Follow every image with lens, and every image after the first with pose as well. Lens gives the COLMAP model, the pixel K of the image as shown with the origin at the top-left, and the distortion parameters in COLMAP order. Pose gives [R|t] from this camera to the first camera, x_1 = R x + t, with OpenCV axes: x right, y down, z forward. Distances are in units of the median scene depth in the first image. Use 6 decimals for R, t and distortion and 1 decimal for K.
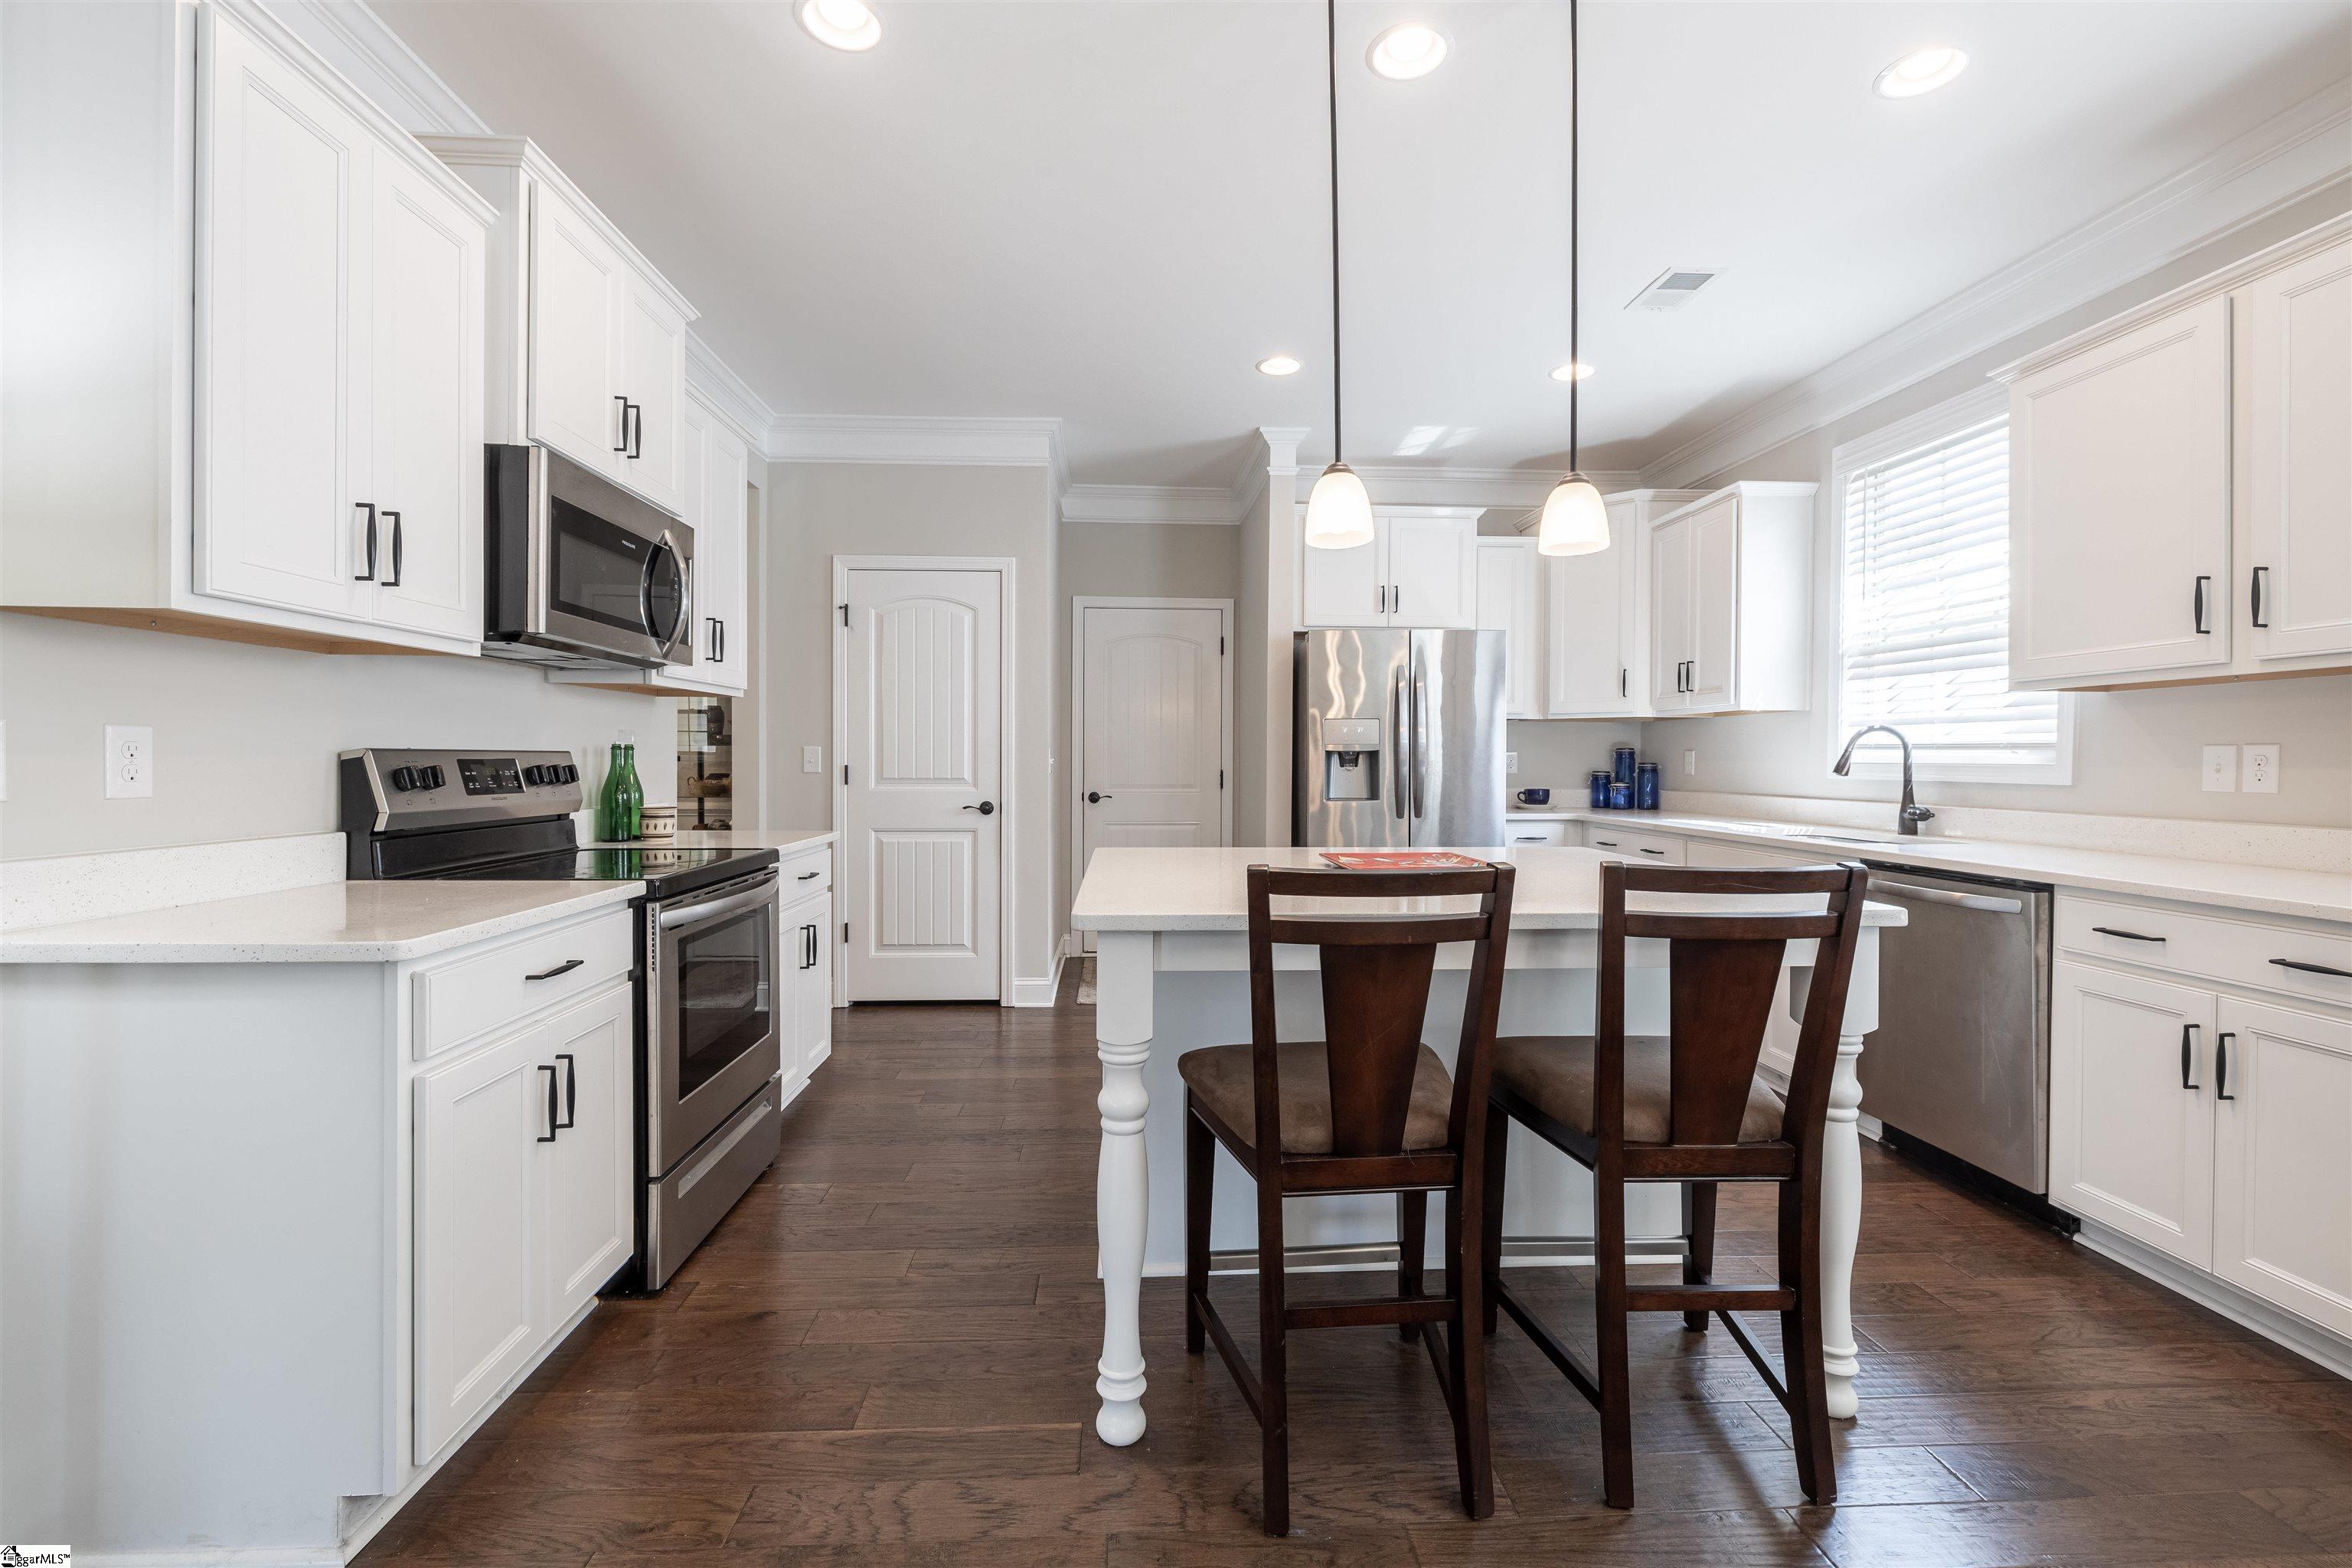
lens RADIAL K [[992.7, 0, 1174.1], [0, 992.7, 773.6], [0, 0, 1]] dist [0.000702, 0.000238]
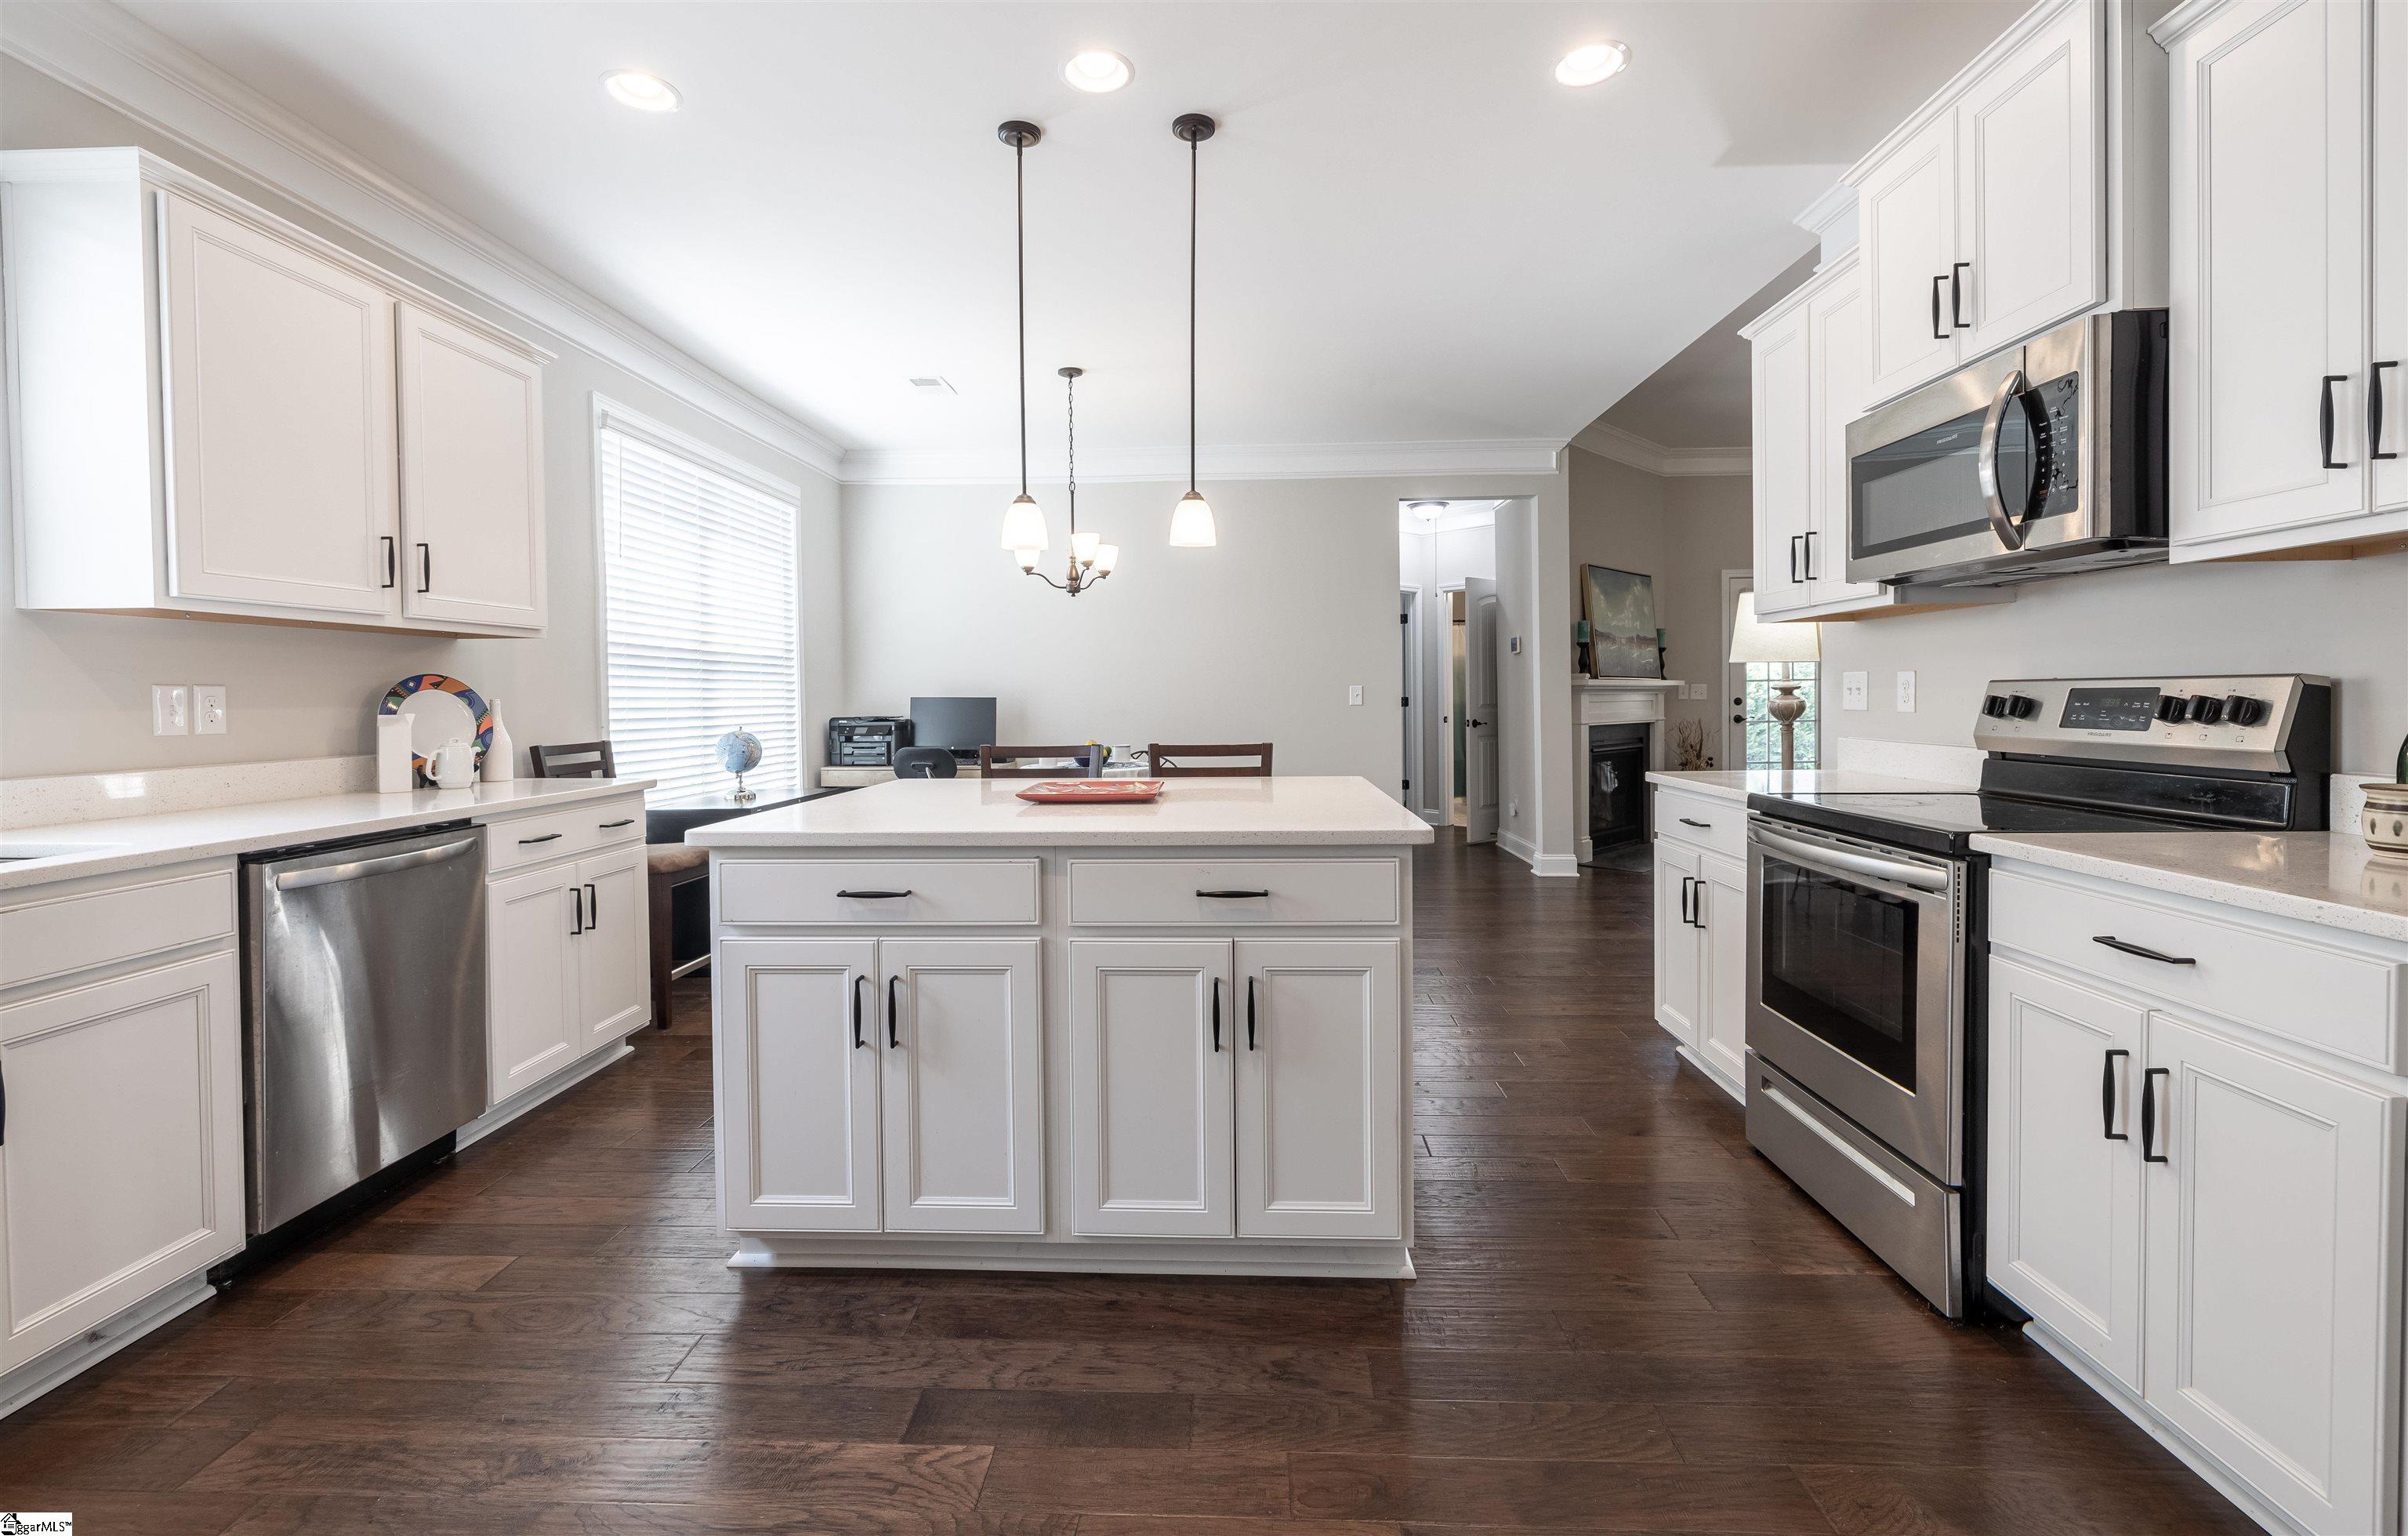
lens RADIAL K [[1015.8, 0, 1199.7], [0, 1015.8, 724.0], [0, 0, 1]] dist [0.000849, -0.000135]
pose [[-0.995199, 0.003729, 0.097801, 0.005507], [0.007772, 0.999129, 0.040994, -0.017552], [-0.097563, 0.041557, -0.994361, 1.352109]]
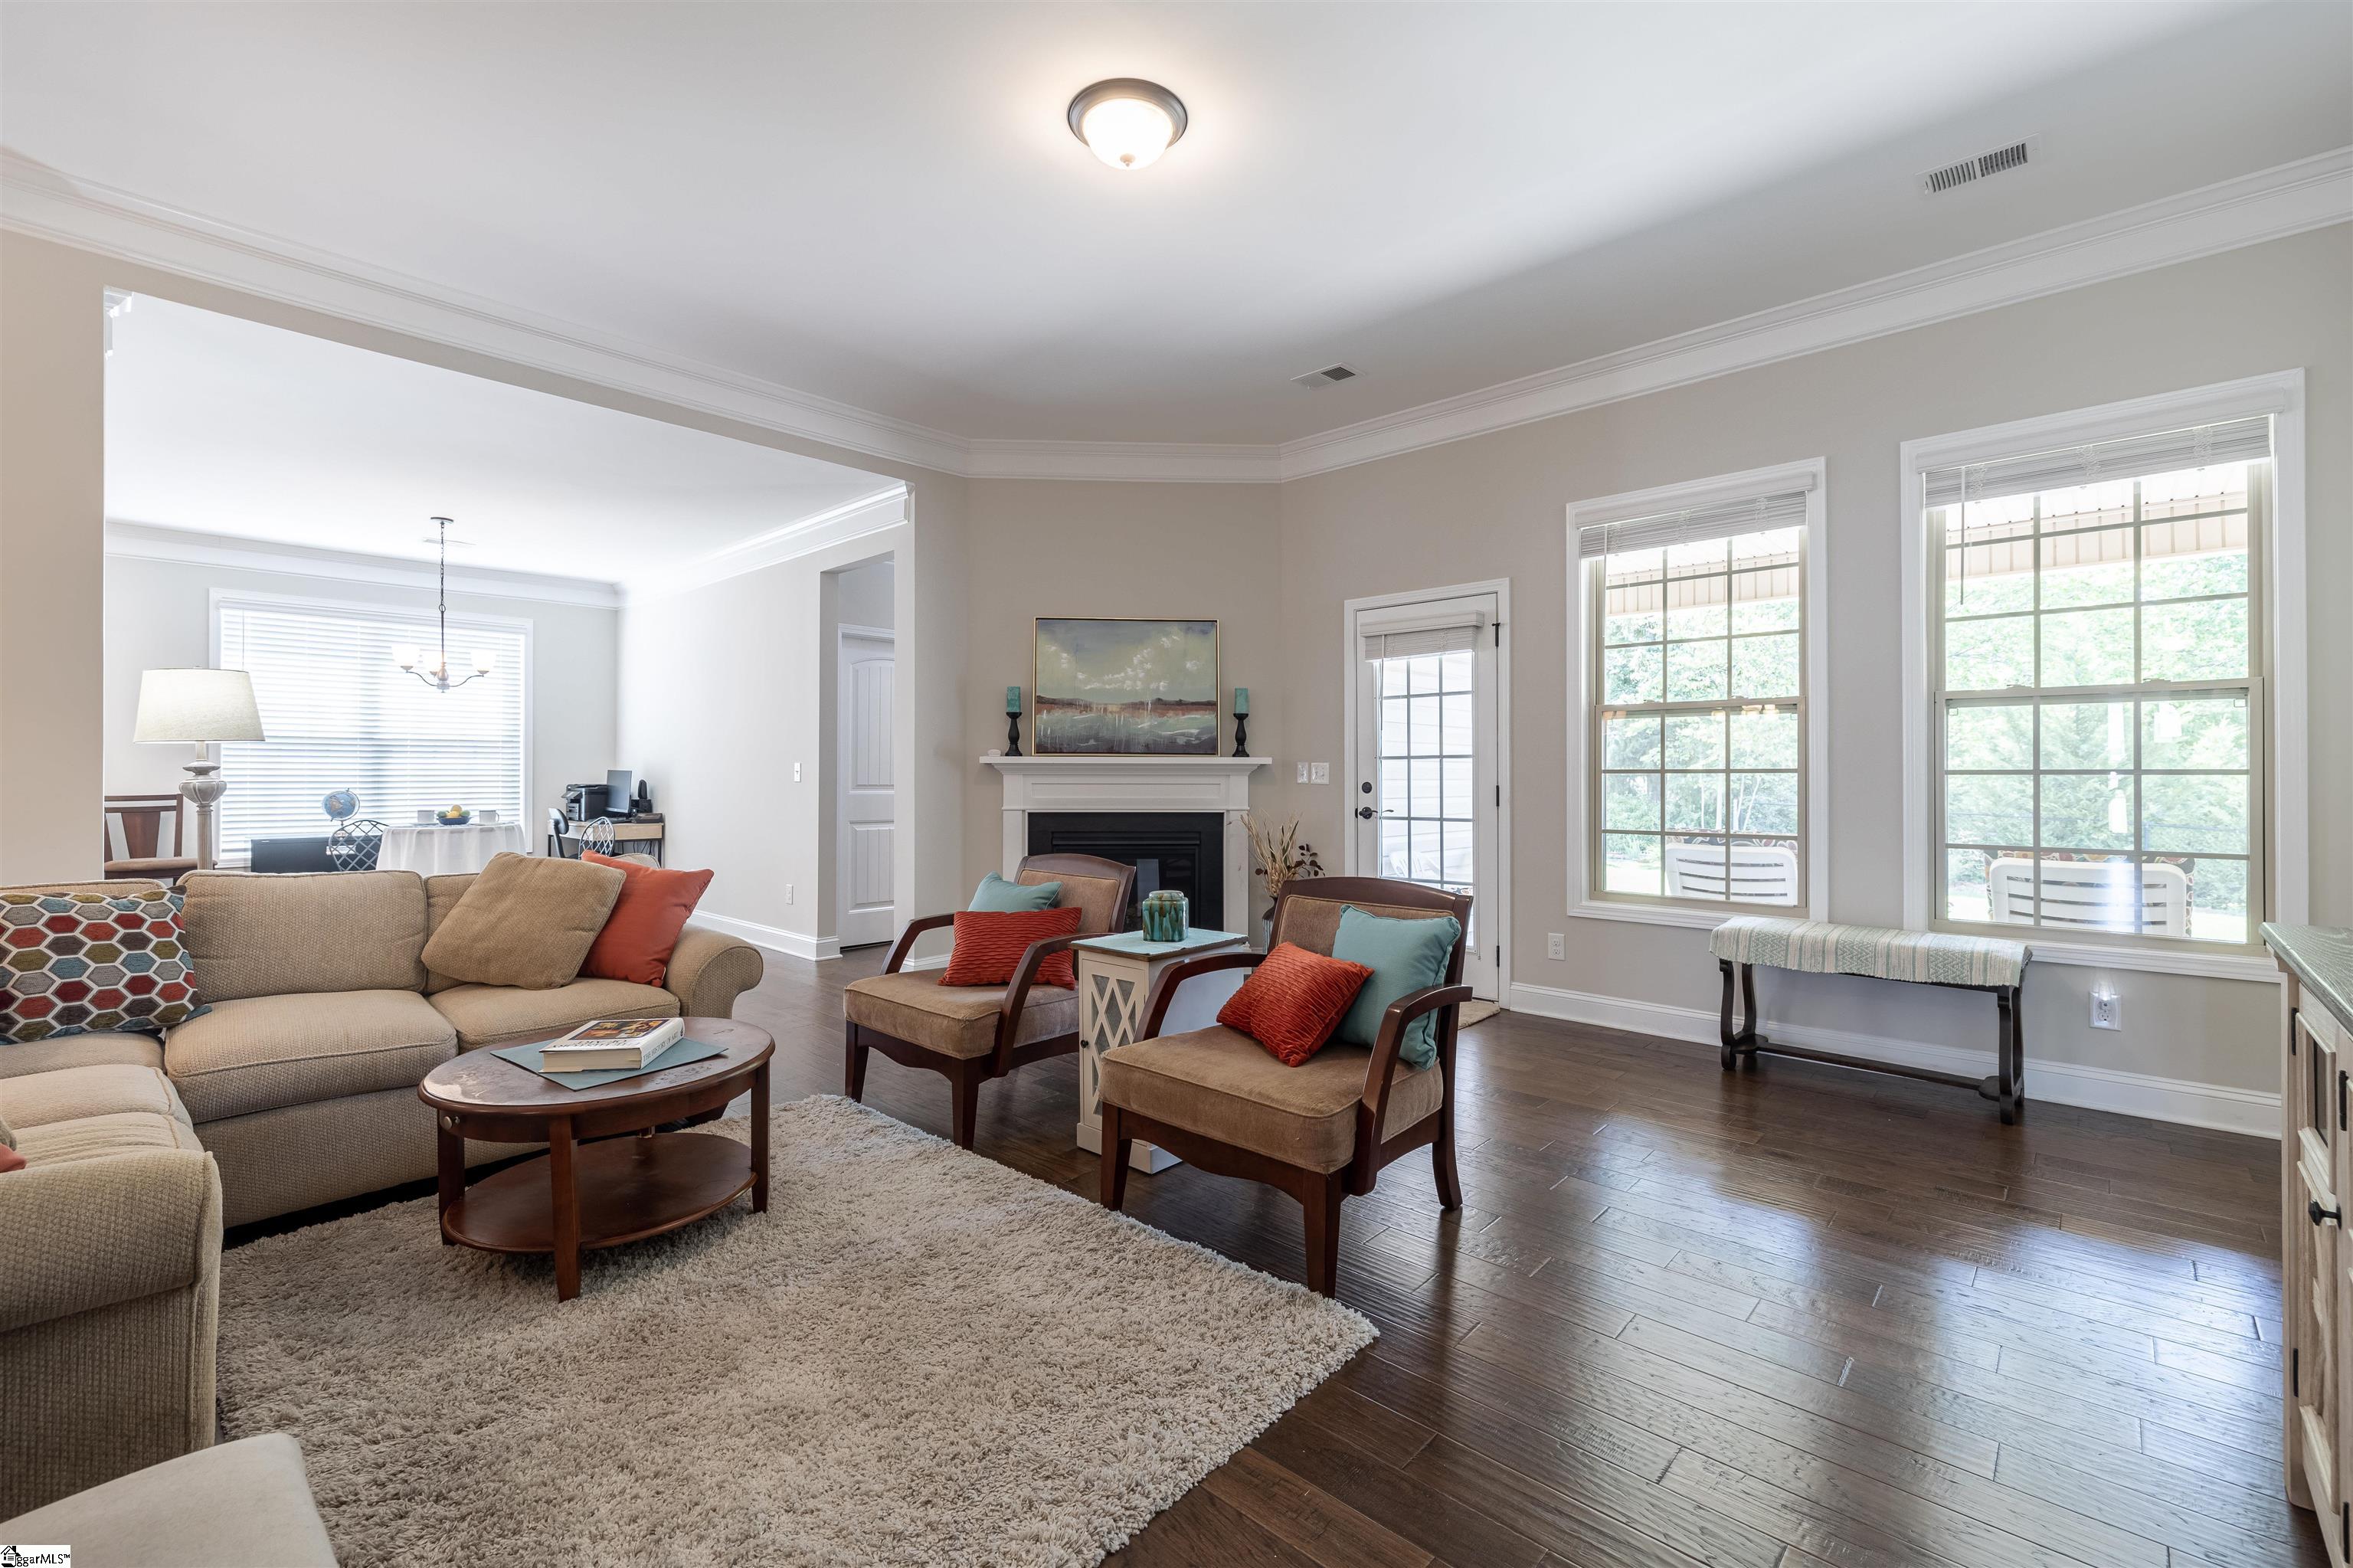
lens RADIAL K [[993.2, 0, 1174.6], [0, 993.2, 773.5], [0, 0, 1]] dist [0.000702, 0.000238]
pose [[-0.694557, -0.005676, 0.719415, -1.866814], [0.006297, 0.999883, 0.013968, -0.010547], [-0.719410, 0.014232, -0.694440, 0.263764]]
